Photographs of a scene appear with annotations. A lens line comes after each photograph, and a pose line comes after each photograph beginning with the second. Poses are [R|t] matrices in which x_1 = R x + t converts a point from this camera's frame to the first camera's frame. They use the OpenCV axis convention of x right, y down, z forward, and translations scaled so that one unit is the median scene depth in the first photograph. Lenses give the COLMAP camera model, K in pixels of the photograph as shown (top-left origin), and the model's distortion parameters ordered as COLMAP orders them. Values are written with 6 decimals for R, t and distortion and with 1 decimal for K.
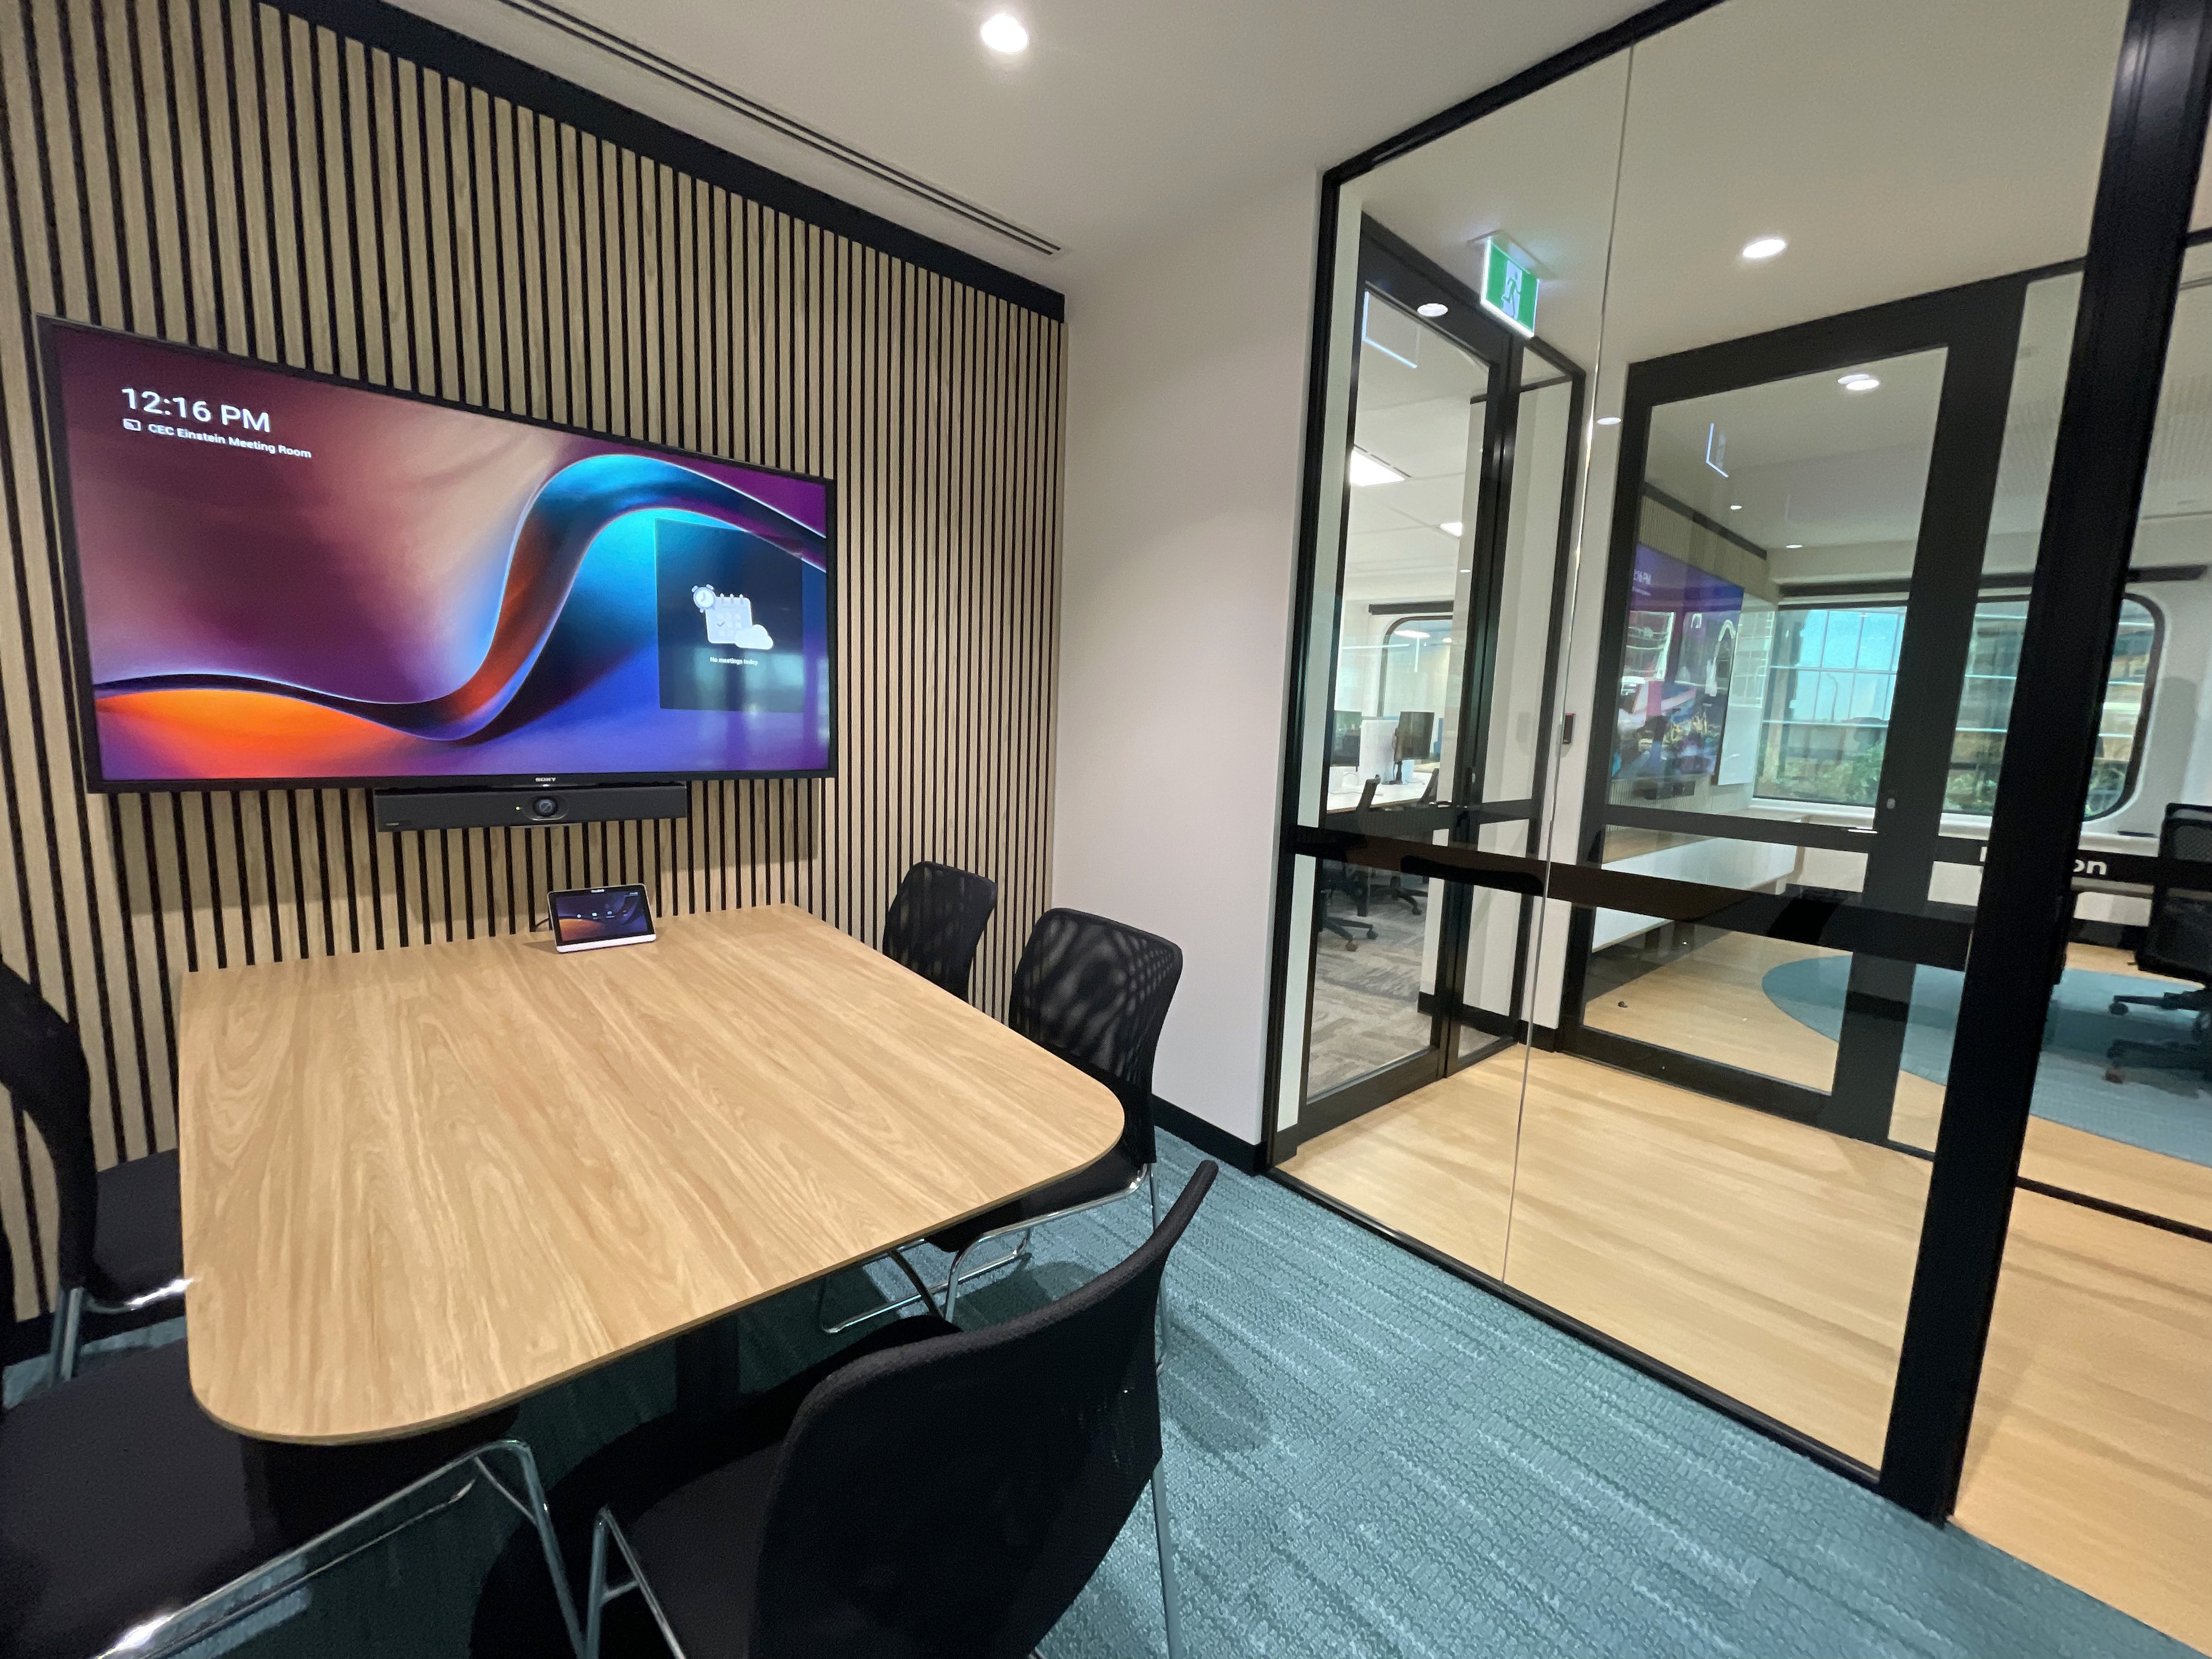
lens RADIAL K [[898.0, 0, 1113.9], [0, 898.0, 830.8], [0, 0, 1]] dist [-0.001485, -0.000177]
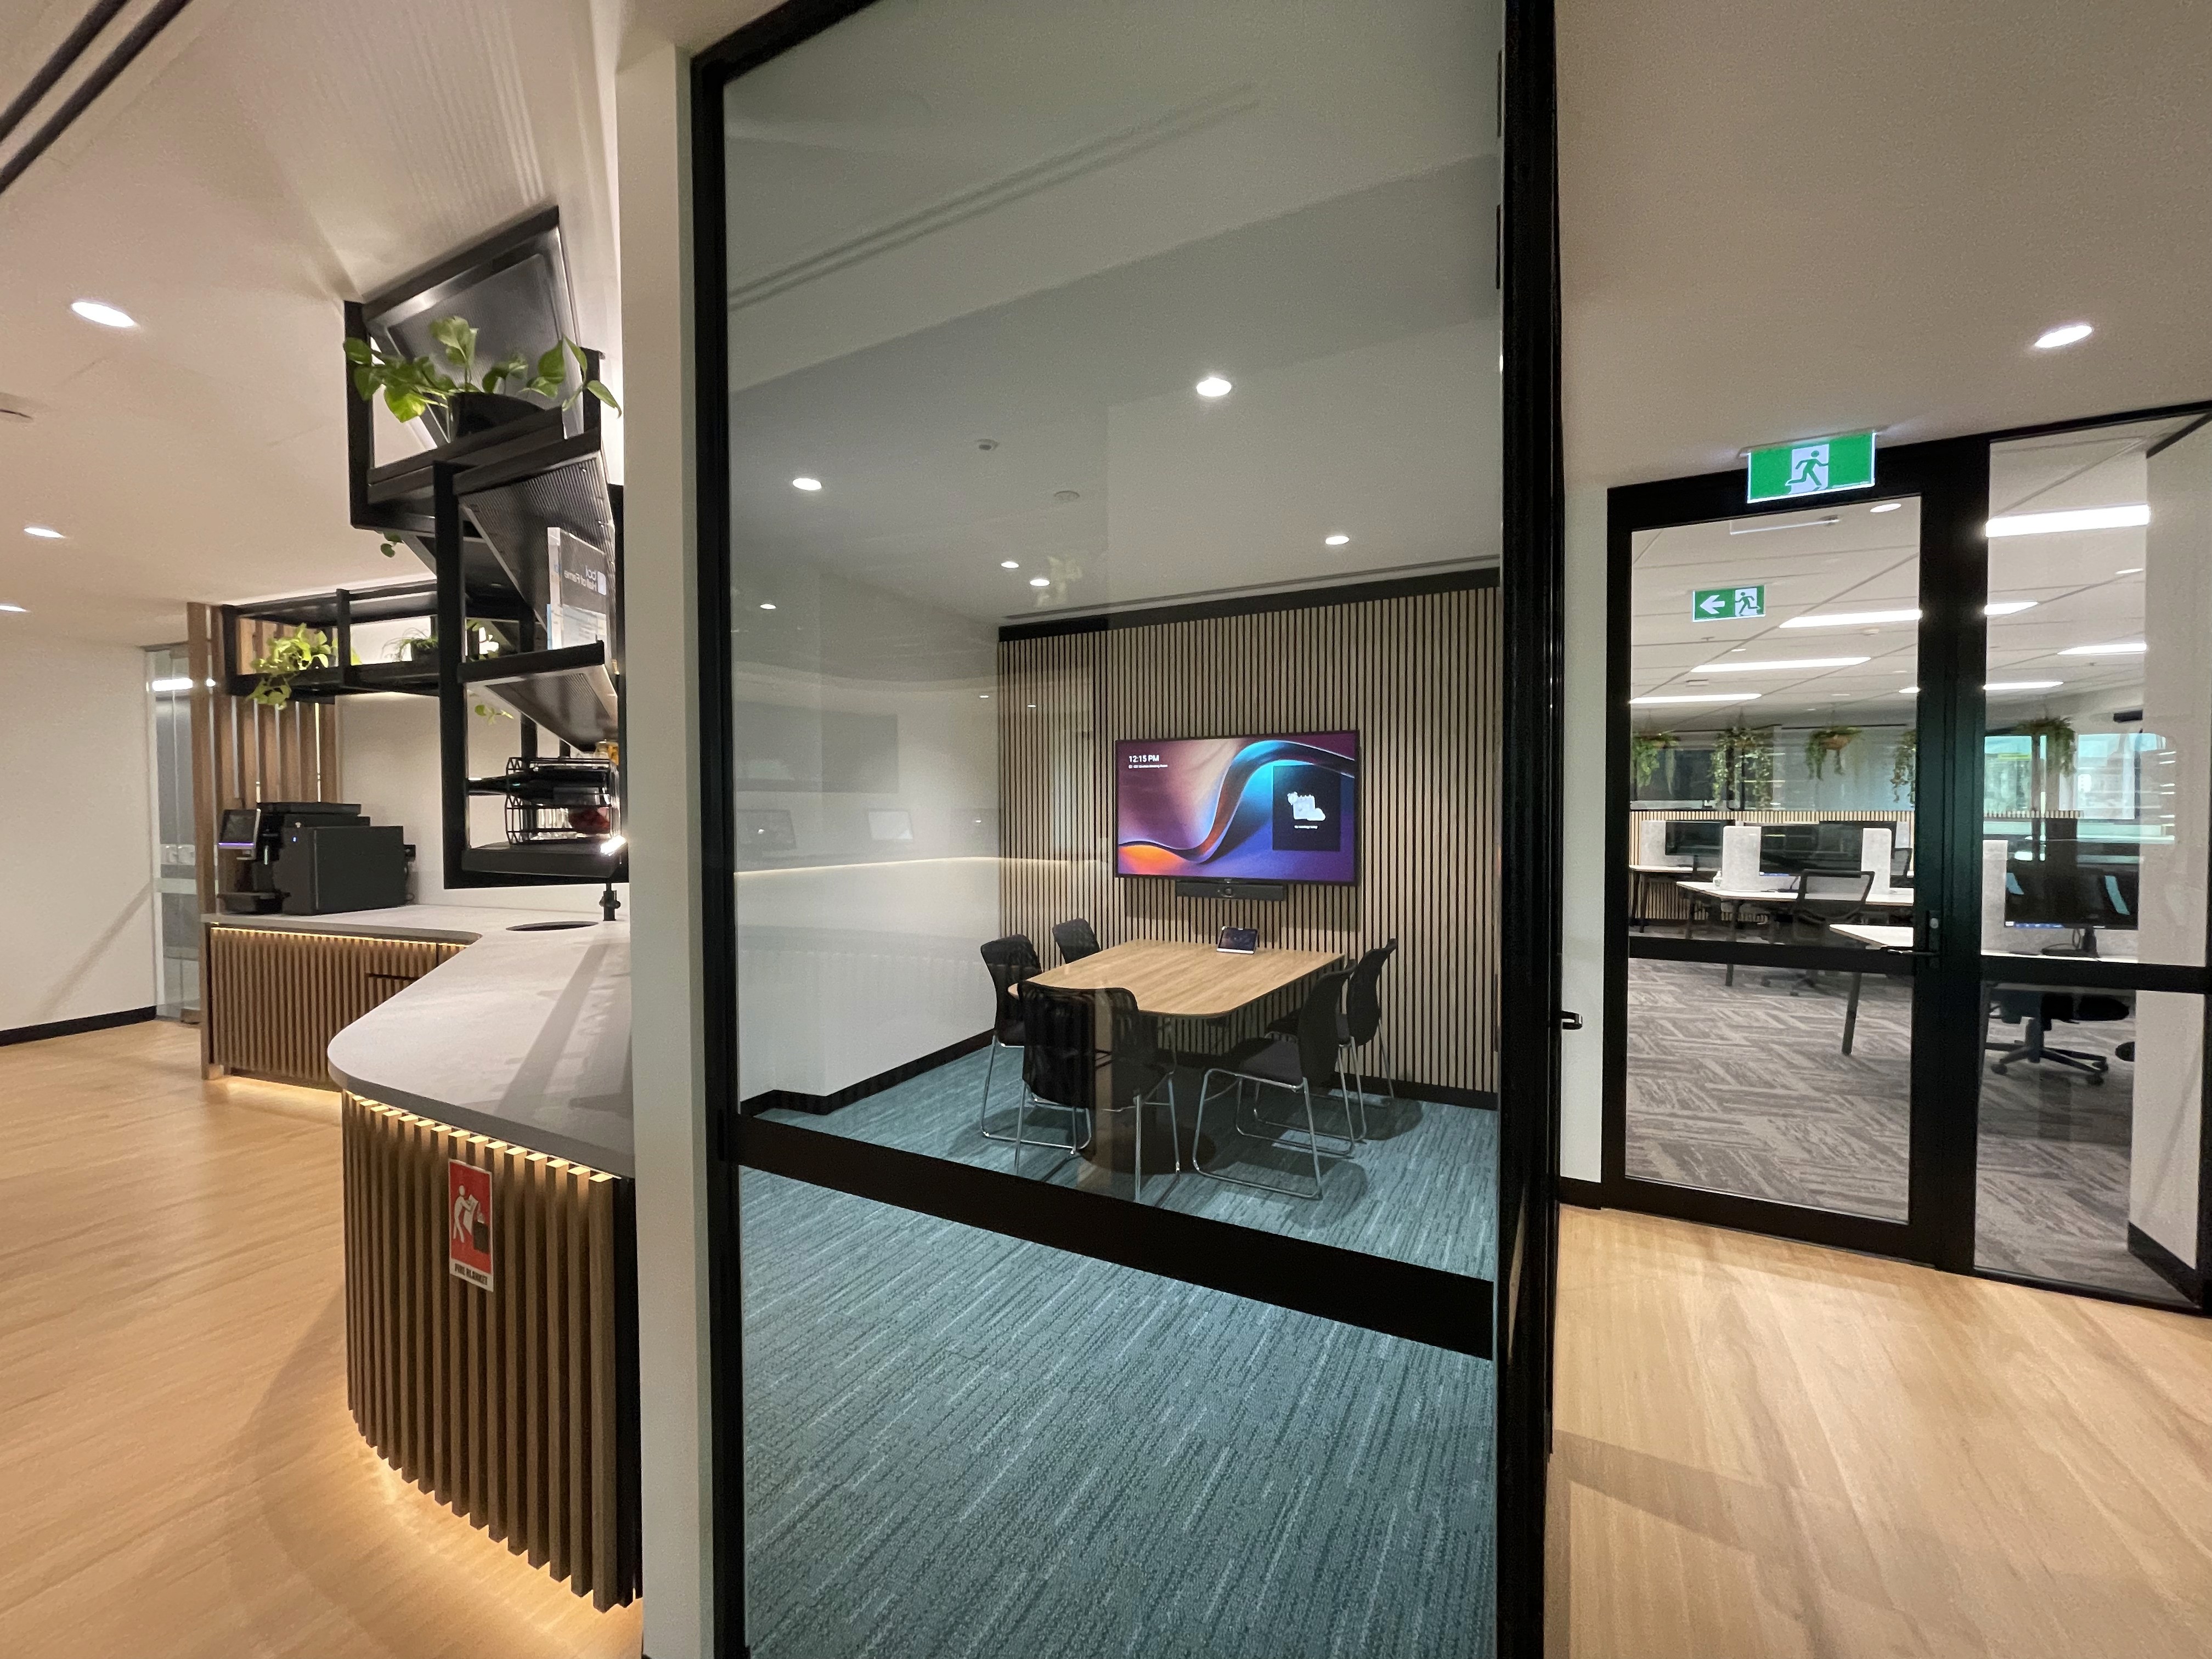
lens RADIAL K [[898.0, 0, 1113.9], [0, 898.0, 830.8], [0, 0, 1]] dist [-0.001485, -0.000177]
pose [[0.363799, -0.018172, -0.931300, 1.516086], [-0.110136, 0.991957, -0.062379, -0.004325], [0.924943, 0.125263, 0.358872, -0.159802]]
